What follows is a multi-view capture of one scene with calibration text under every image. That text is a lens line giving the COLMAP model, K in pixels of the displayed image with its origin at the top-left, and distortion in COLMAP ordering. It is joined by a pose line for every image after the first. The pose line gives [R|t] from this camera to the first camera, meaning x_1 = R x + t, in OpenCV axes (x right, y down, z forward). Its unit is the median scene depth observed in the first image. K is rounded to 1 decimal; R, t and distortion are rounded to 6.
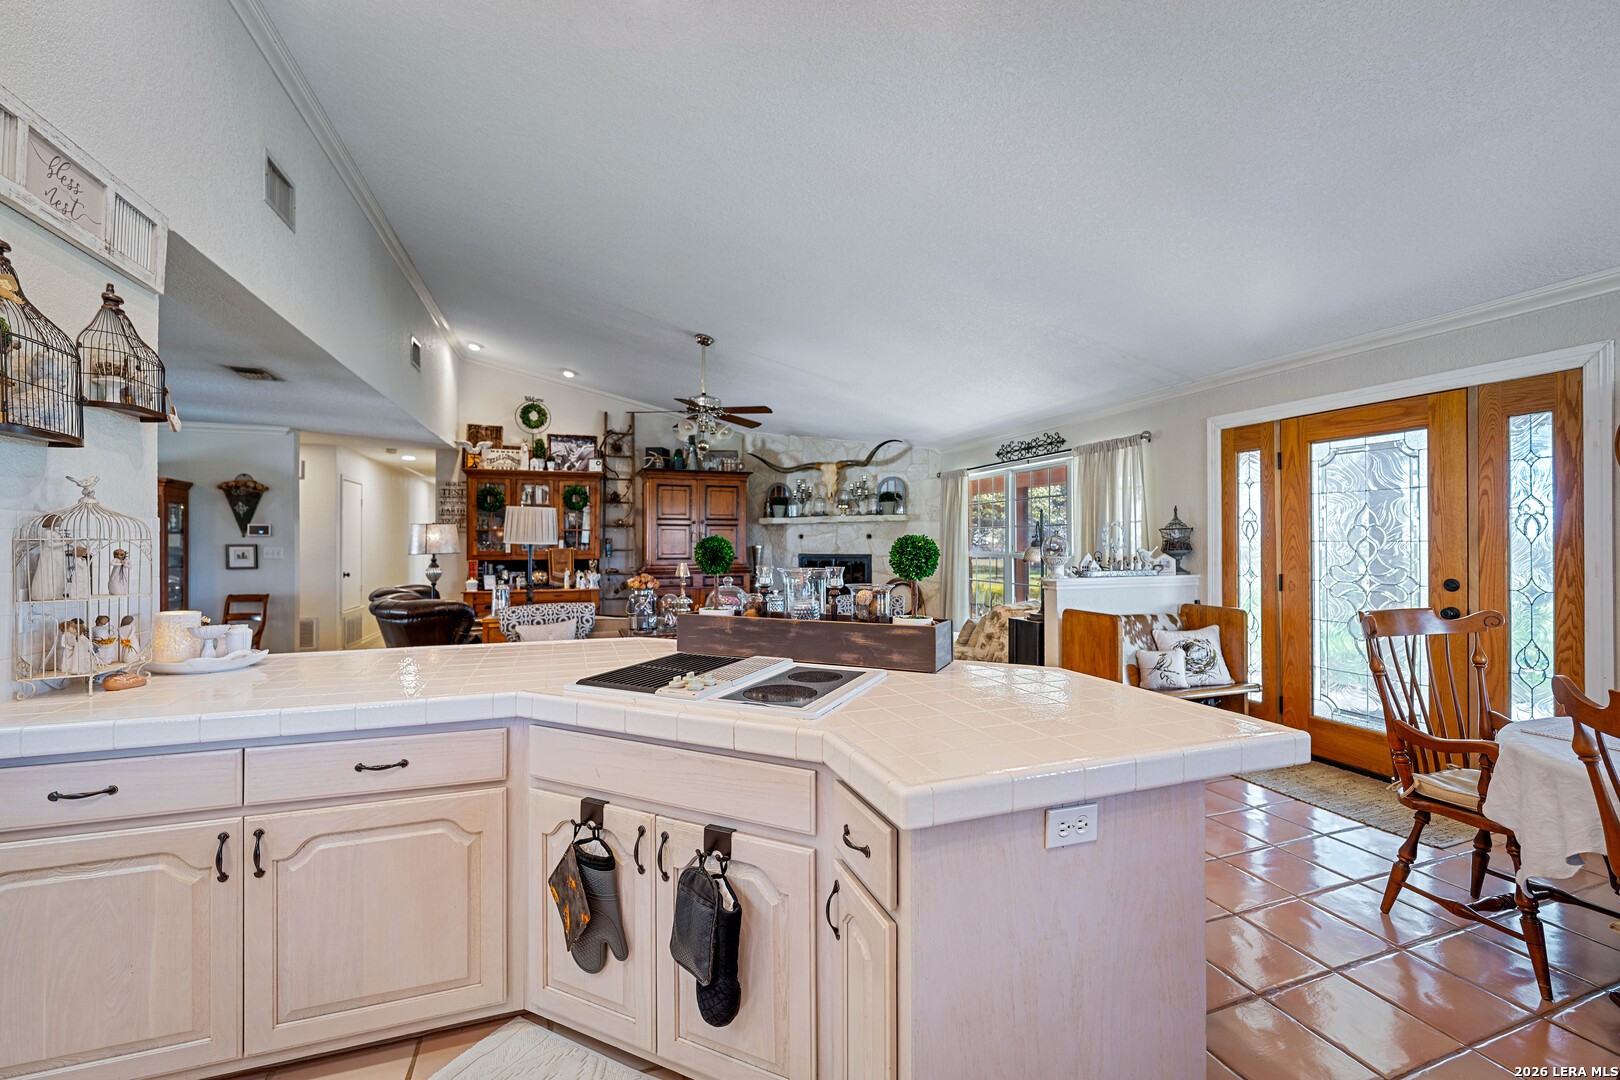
lens RADIAL K [[670.9, 0, 820.7], [0, 670.9, 543.3], [0, 0, 1]] dist [-0.000049, -0.000027]
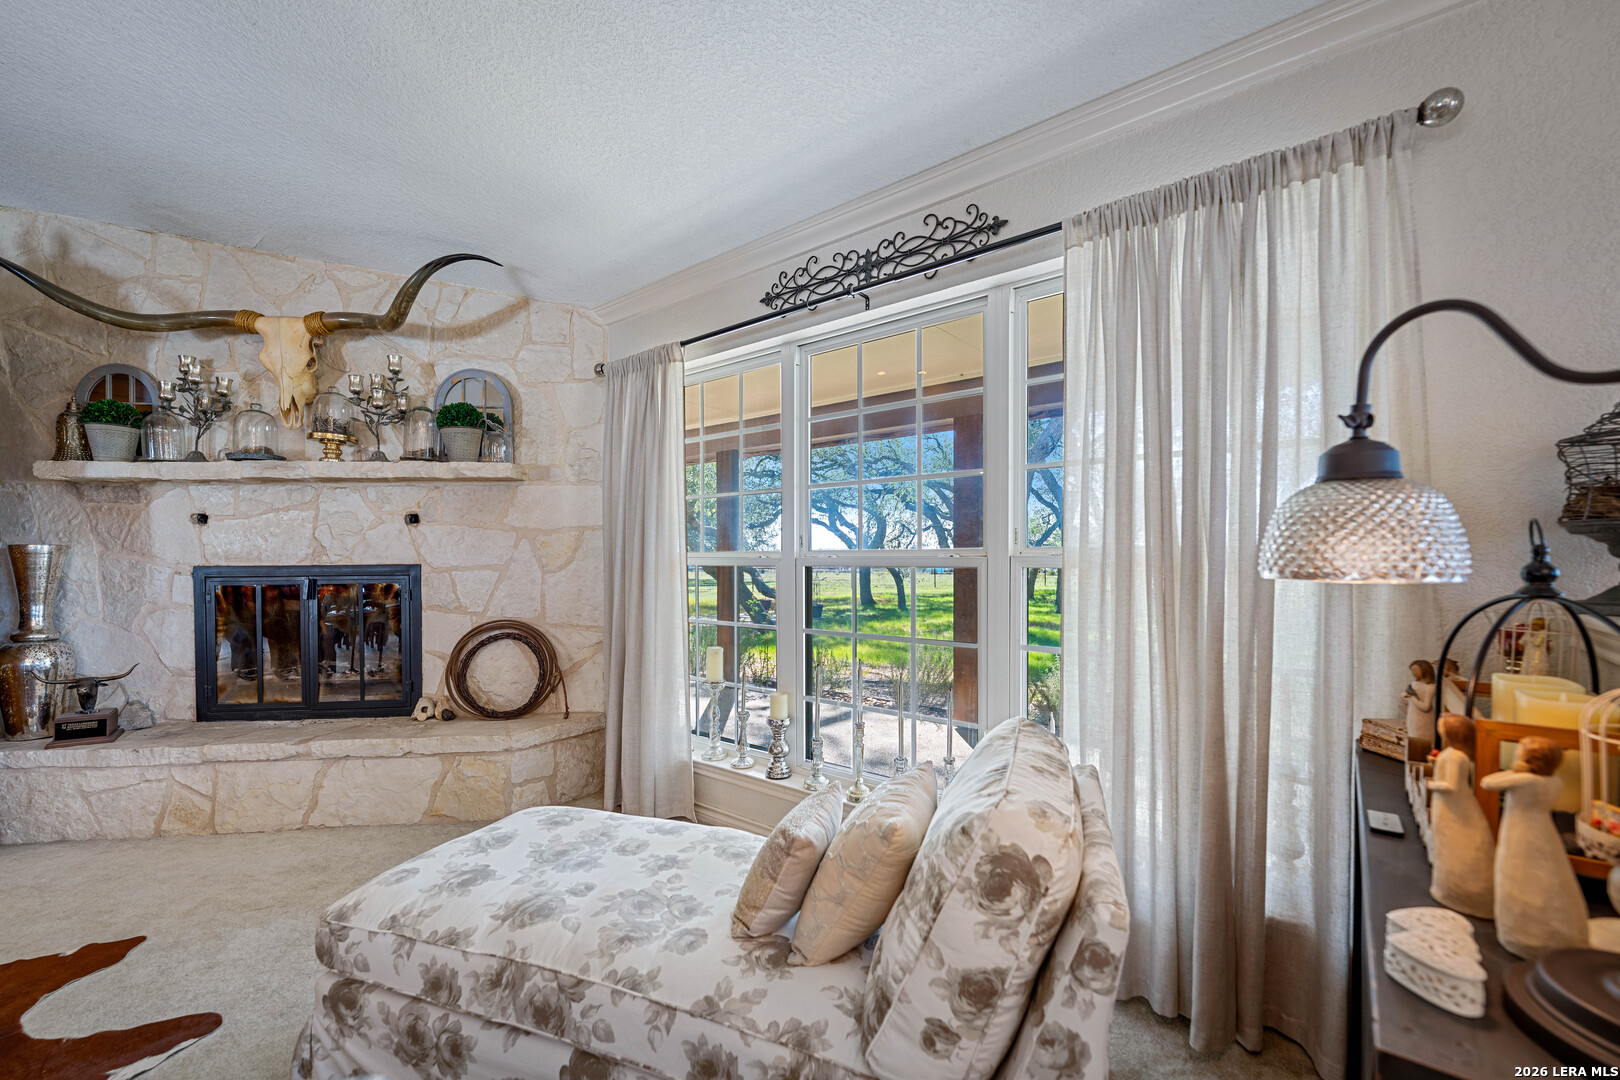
lens RADIAL K [[662.1, 0, 813.6], [0, 662.1, 567.6], [0, 0, 1]] dist [0.000065, -0.000003]
pose [[0.861631, -0.013326, 0.507360, 0.077464], [0.005065, 0.999831, 0.017660, 0.012367], [-0.507510, -0.012647, 0.861553, 0.553439]]
